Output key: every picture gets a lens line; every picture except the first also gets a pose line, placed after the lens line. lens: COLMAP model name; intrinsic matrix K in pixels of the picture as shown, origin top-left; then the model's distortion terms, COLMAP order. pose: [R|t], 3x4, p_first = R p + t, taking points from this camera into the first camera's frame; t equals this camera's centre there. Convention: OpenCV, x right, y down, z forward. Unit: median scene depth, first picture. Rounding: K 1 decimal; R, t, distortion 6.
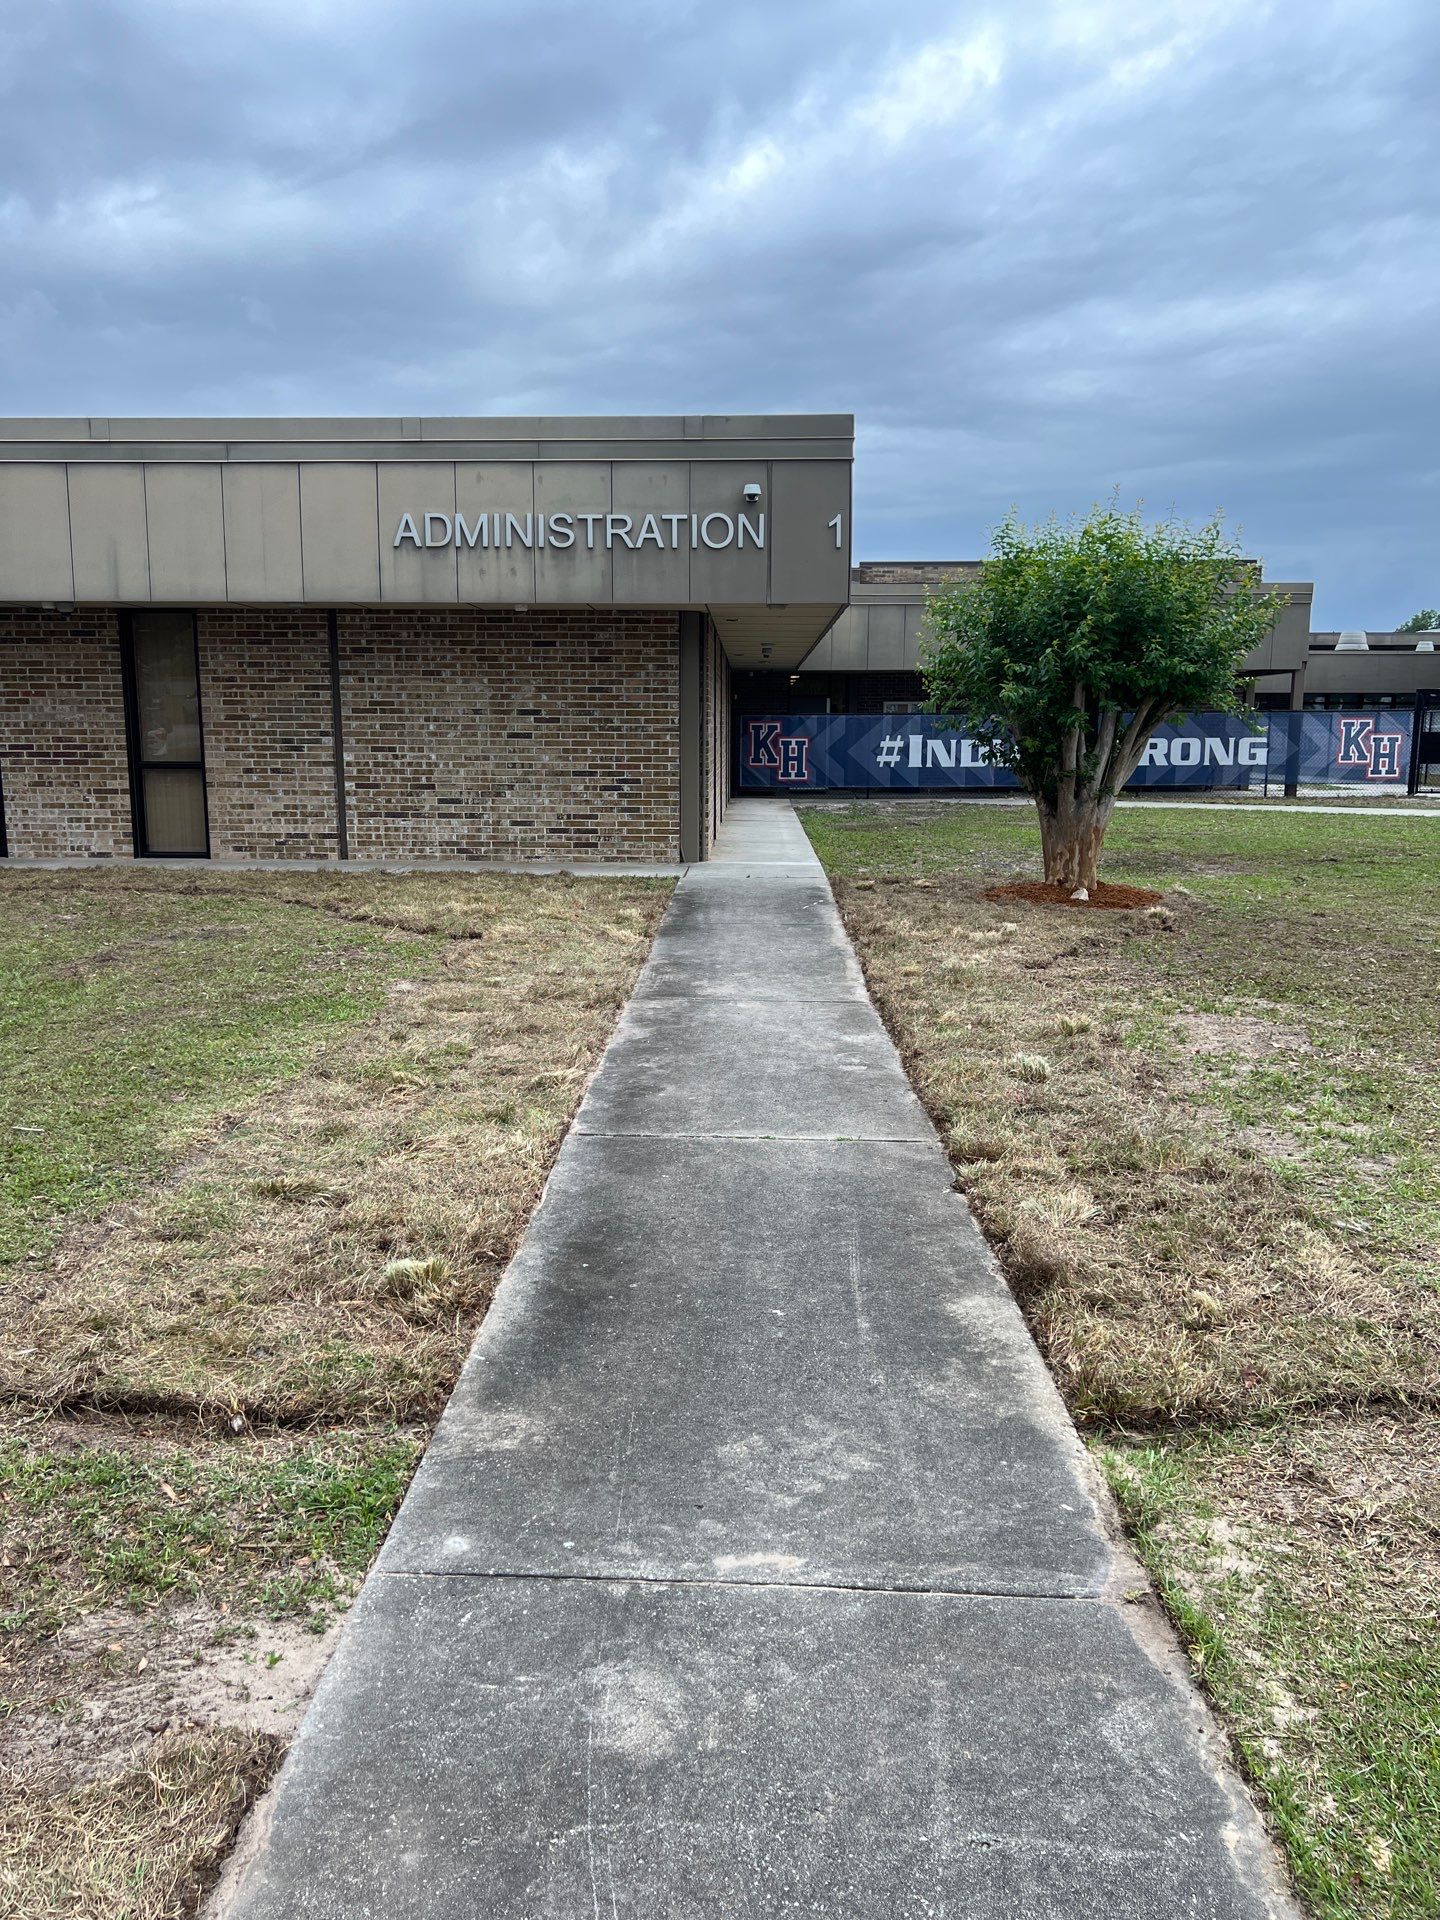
lens RADIAL K [[1423.3, 0, 708.8], [0, 1423.3, 957.6], [0, 0, 1]] dist [0.080544, -0.174260]
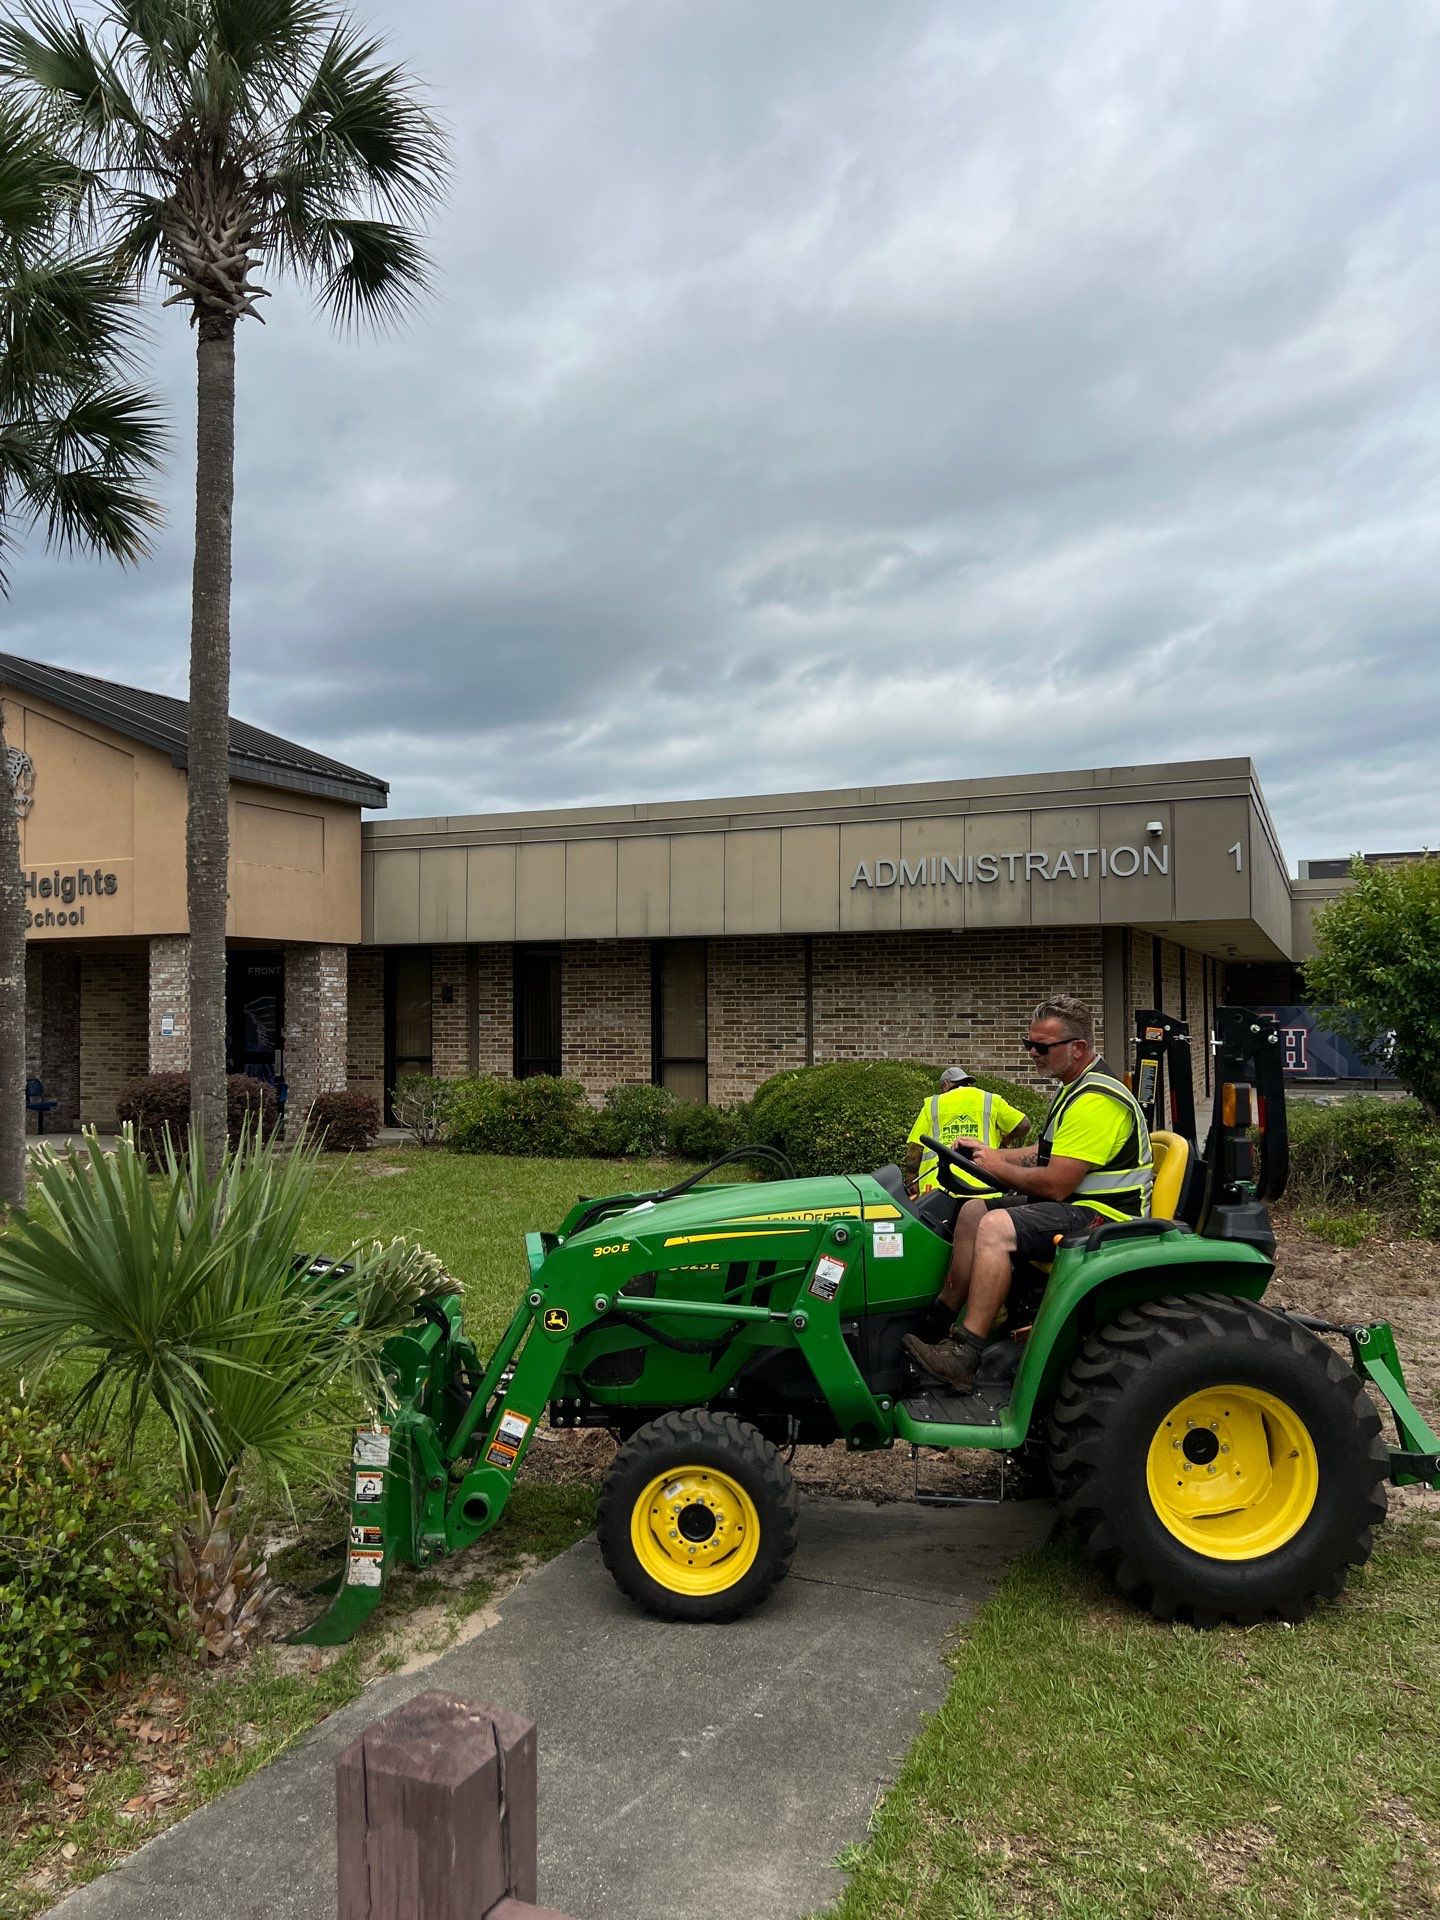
lens RADIAL K [[1423.3, 0, 708.8], [0, 1423.3, 957.6], [0, 0, 1]] dist [0.080544, -0.174260]
pose [[0.928602, -0.022441, -0.370397, 0.110934], [-0.050242, 0.981375, -0.185417, 0.007562], [0.367659, 0.190788, 0.910180, -0.143954]]
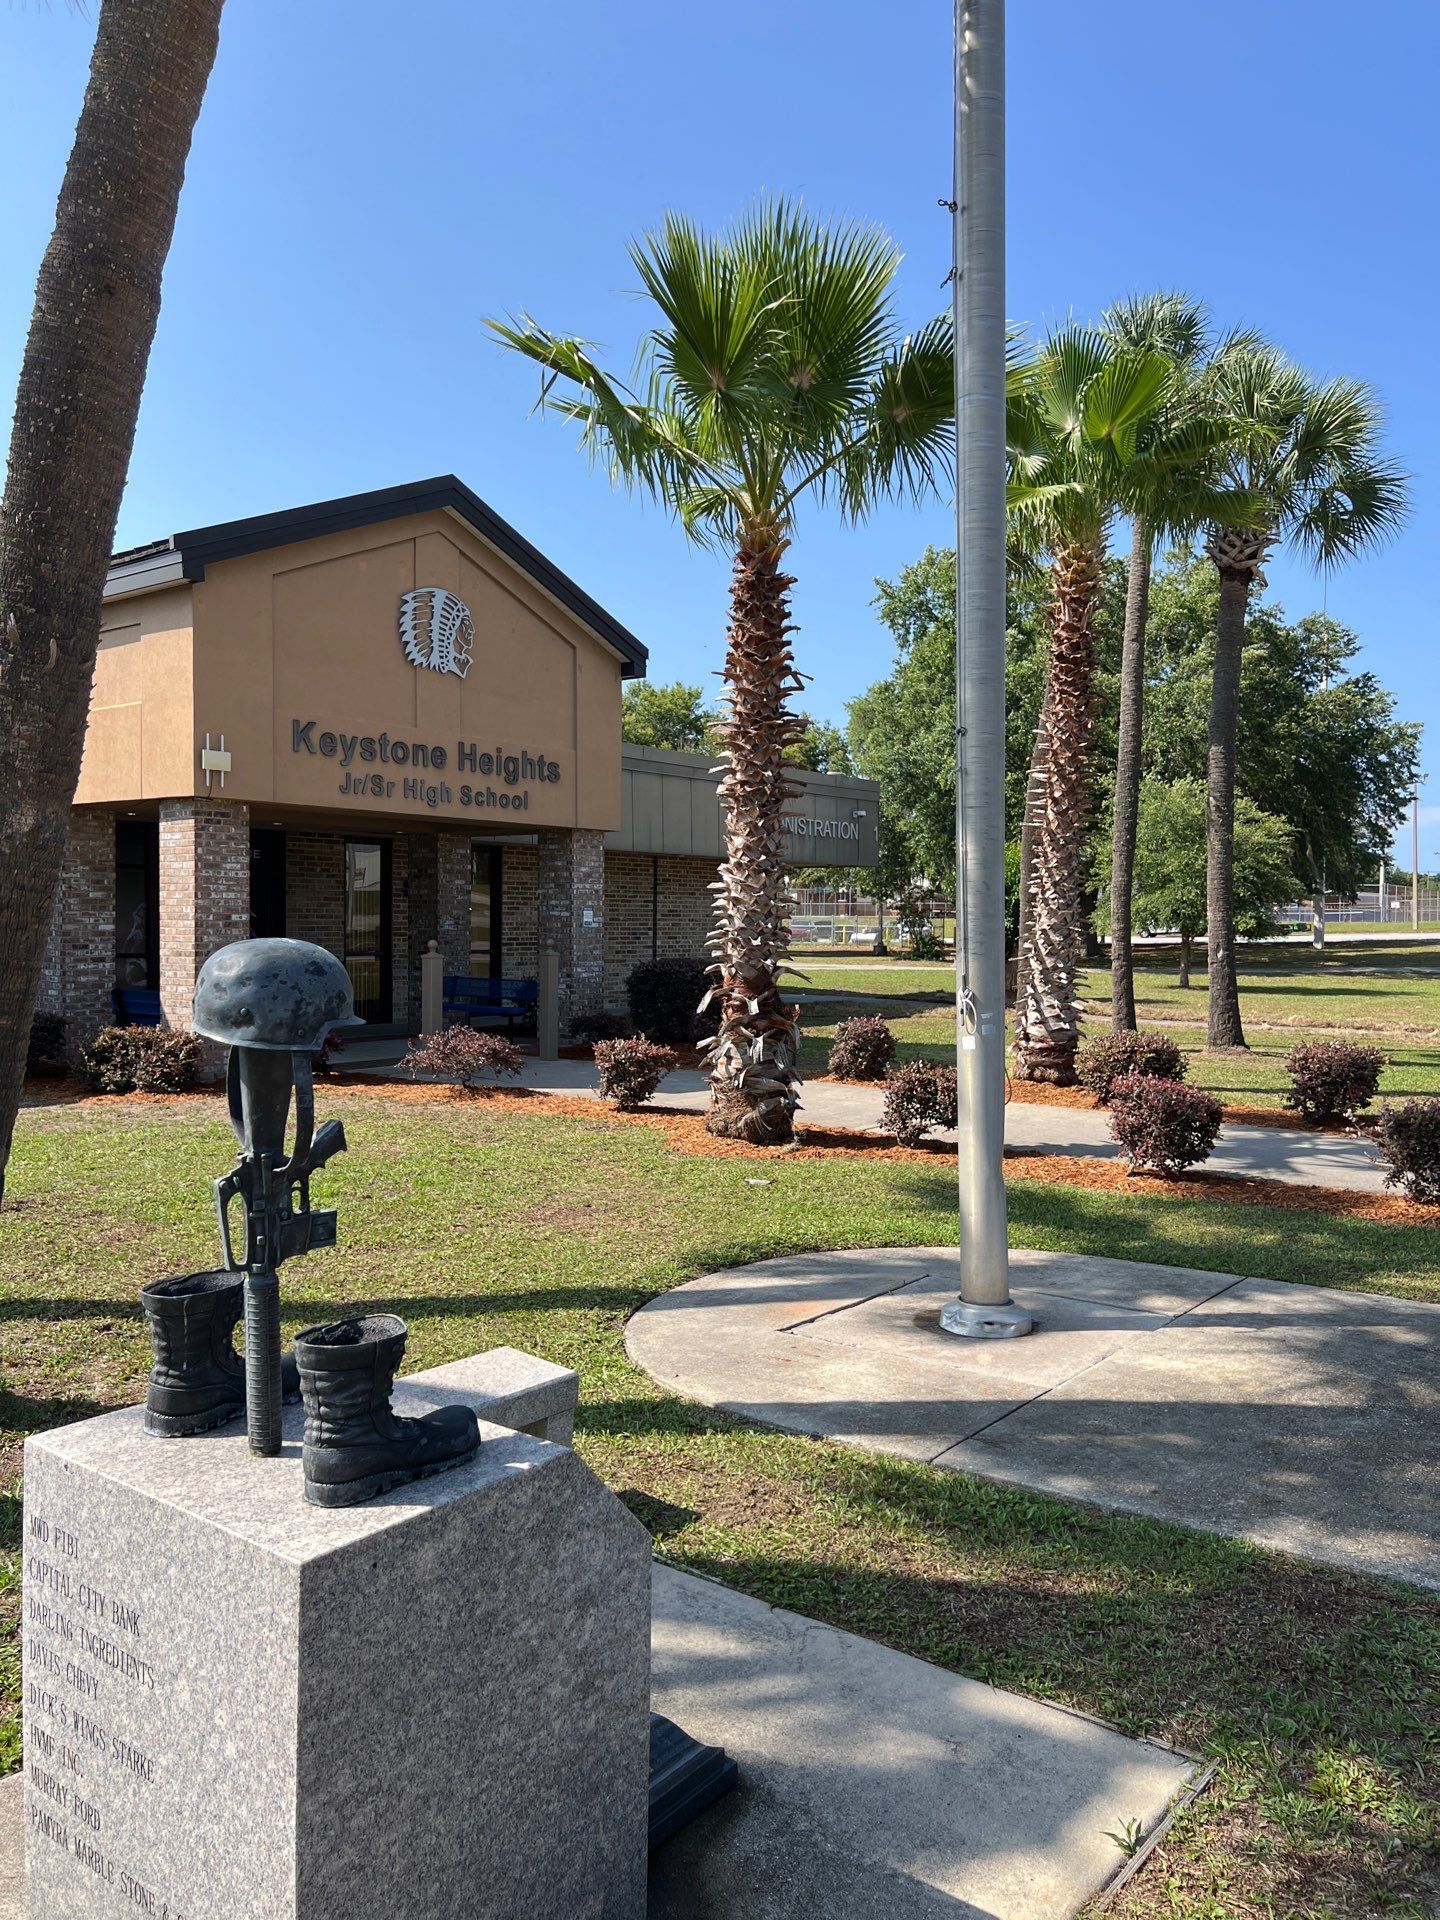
lens RADIAL K [[1423.3, 0, 708.8], [0, 1423.3, 957.6], [0, 0, 1]] dist [0.080544, -0.174260]
pose [[0.595895, -0.018894, 0.802840, -1.554052], [0.119294, 0.990714, -0.065228, -0.008329], [-0.794153, 0.134644, 0.592615, -0.023544]]
